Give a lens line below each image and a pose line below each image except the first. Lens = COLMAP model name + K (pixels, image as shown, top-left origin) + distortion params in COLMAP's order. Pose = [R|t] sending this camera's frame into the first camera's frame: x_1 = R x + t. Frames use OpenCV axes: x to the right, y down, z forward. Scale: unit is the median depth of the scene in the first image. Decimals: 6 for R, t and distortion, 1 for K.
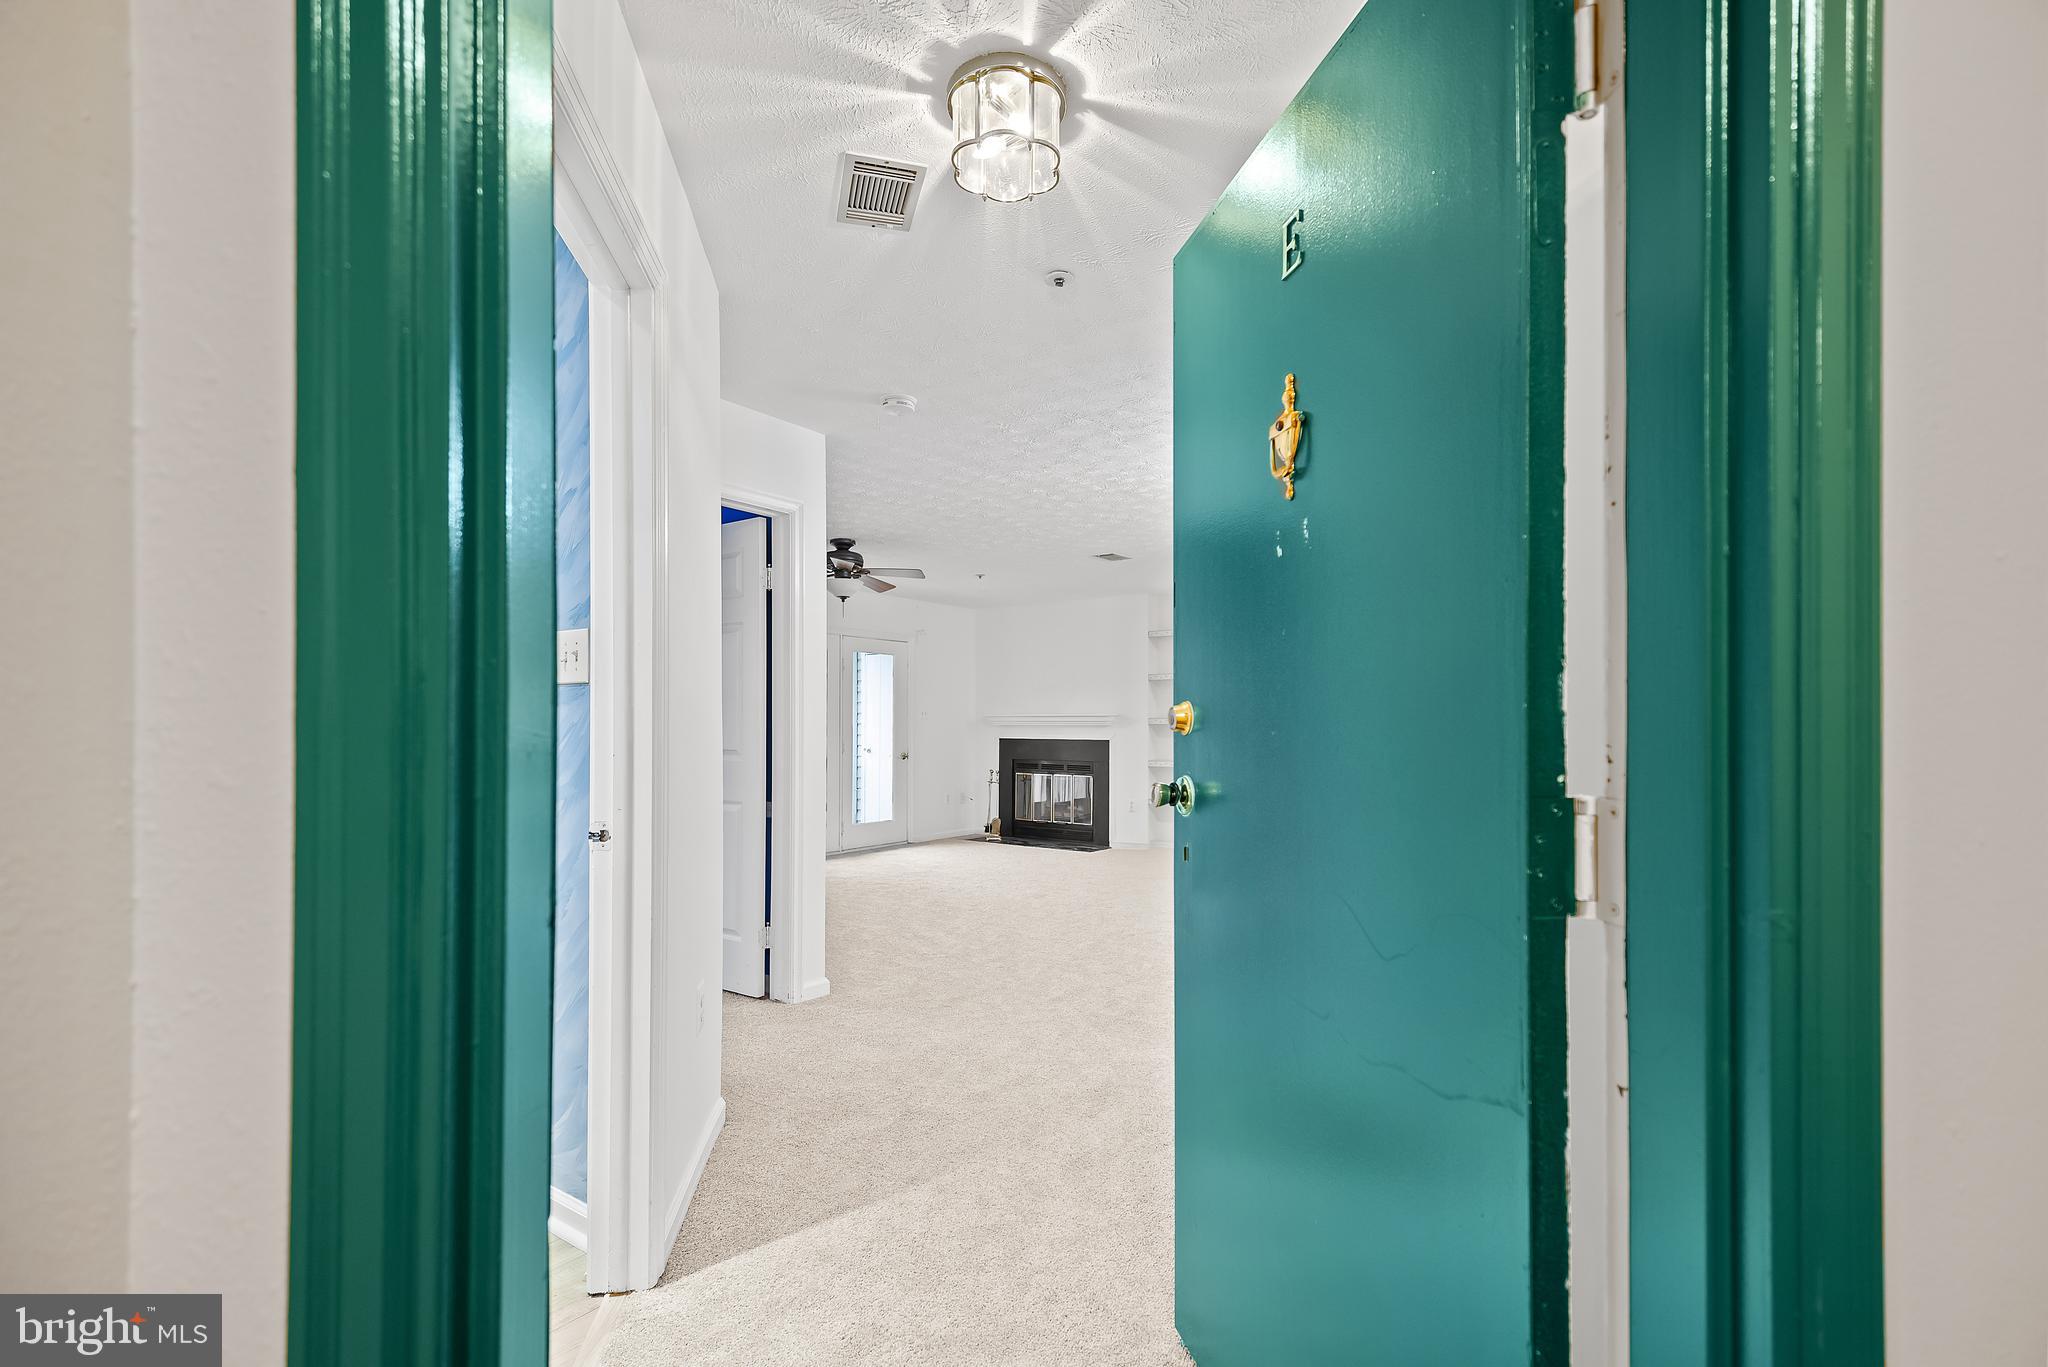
lens RADIAL K [[936.7, 0, 1023.4], [0, 936.7, 725.7], [0, 0, 1]] dist [-0.000029, 0.000011]
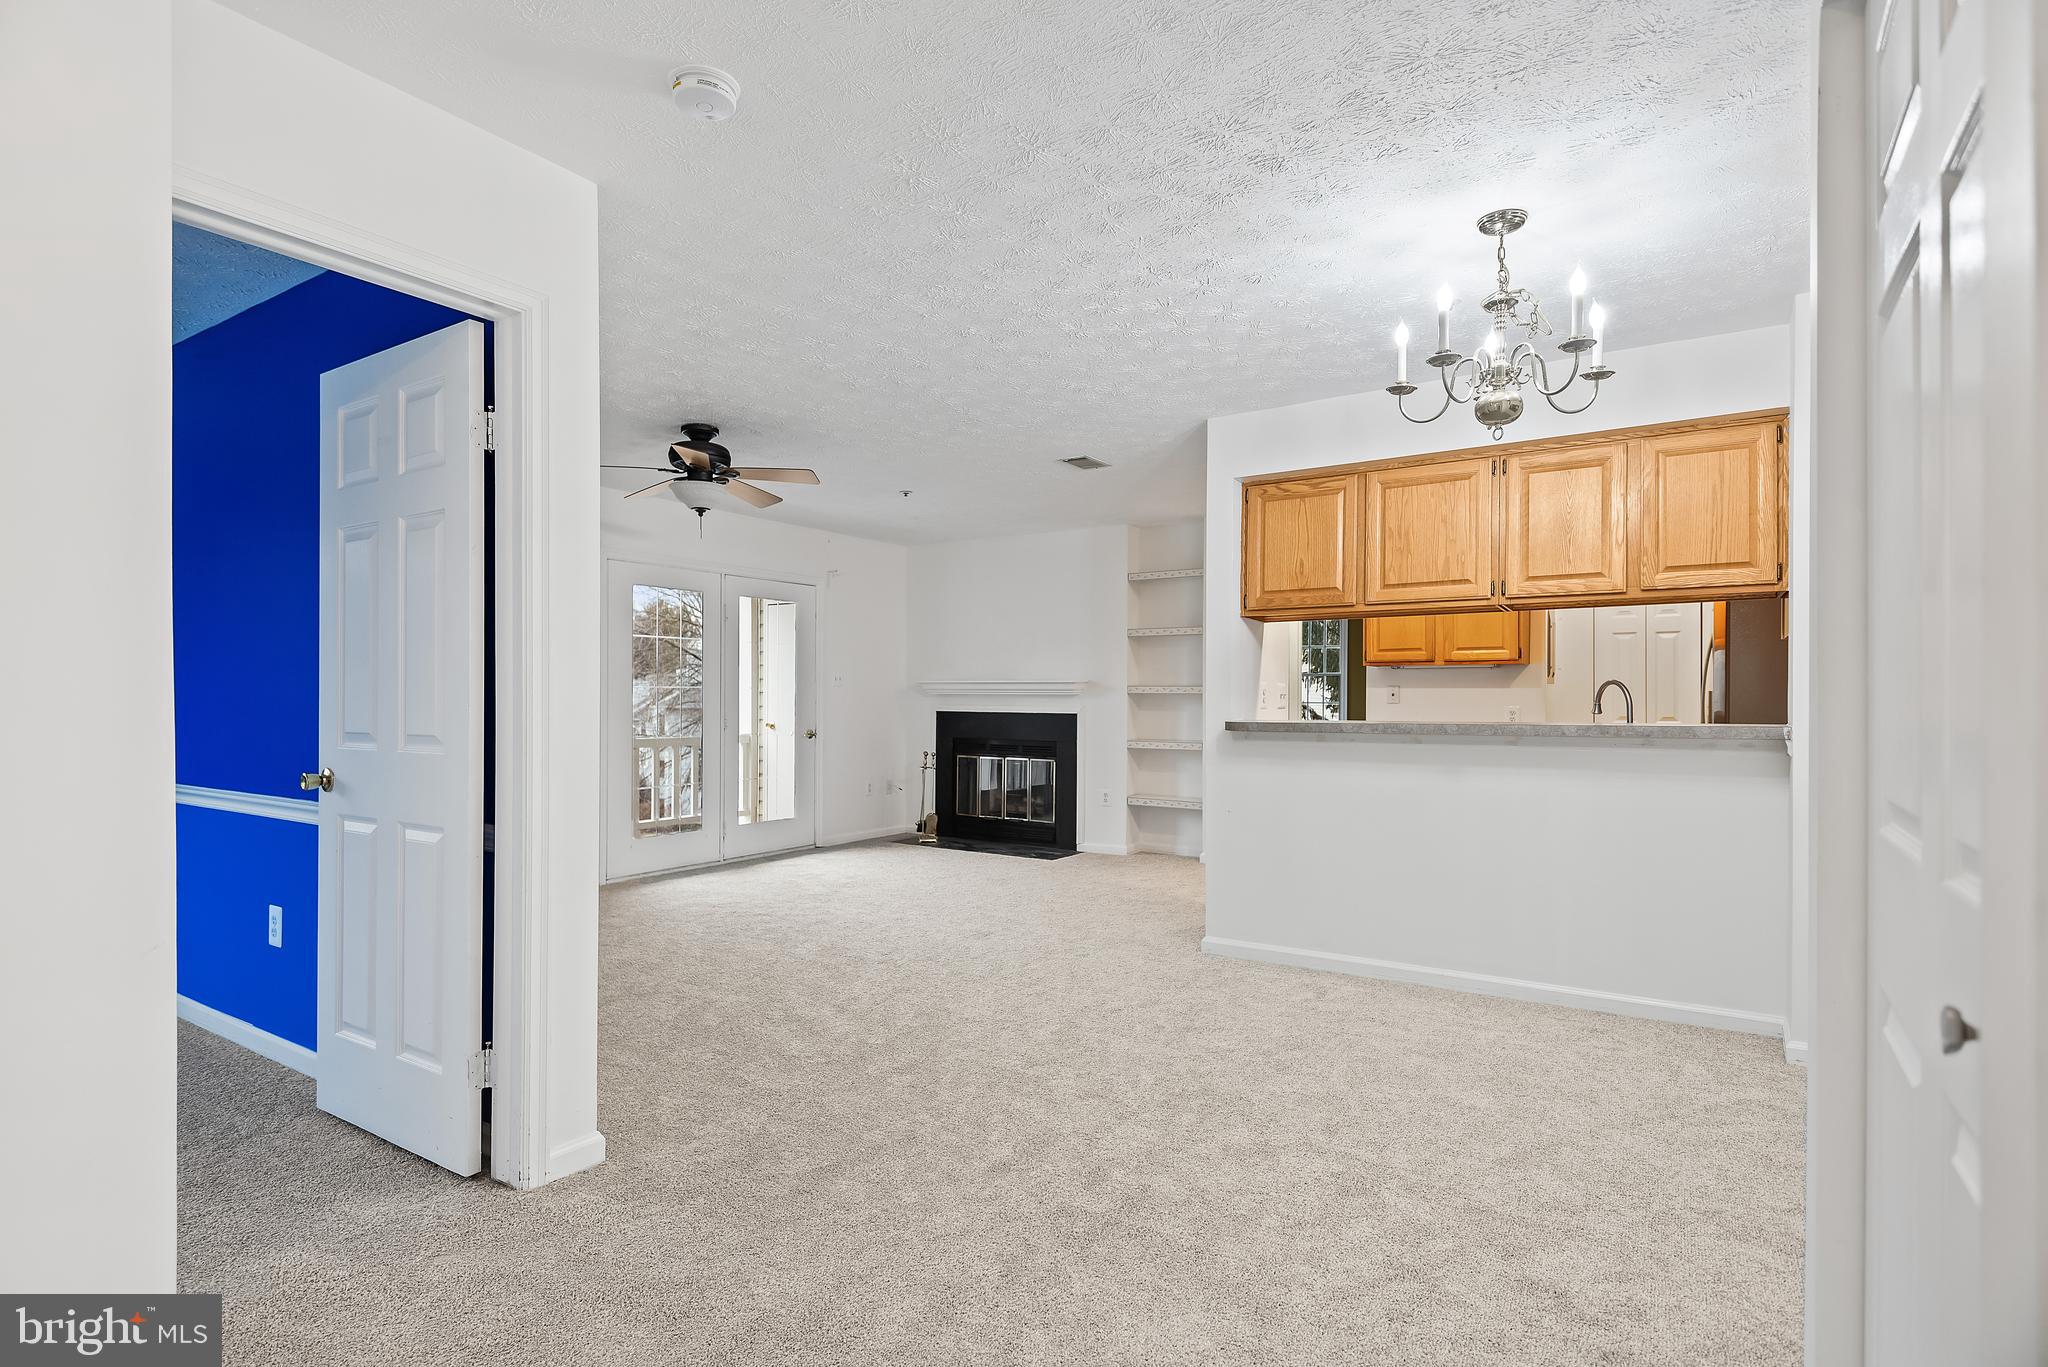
lens RADIAL K [[1039.5, 0, 1022.3], [0, 1039.5, 689.4], [0, 0, 1]] dist [-0.000284, -0.000039]
pose [[0.998984, 0.003614, 0.044918, 0.008532], [-0.003346, 0.999976, -0.006020, 0.000311], [-0.044939, 0.005864, 0.998973, 0.154896]]
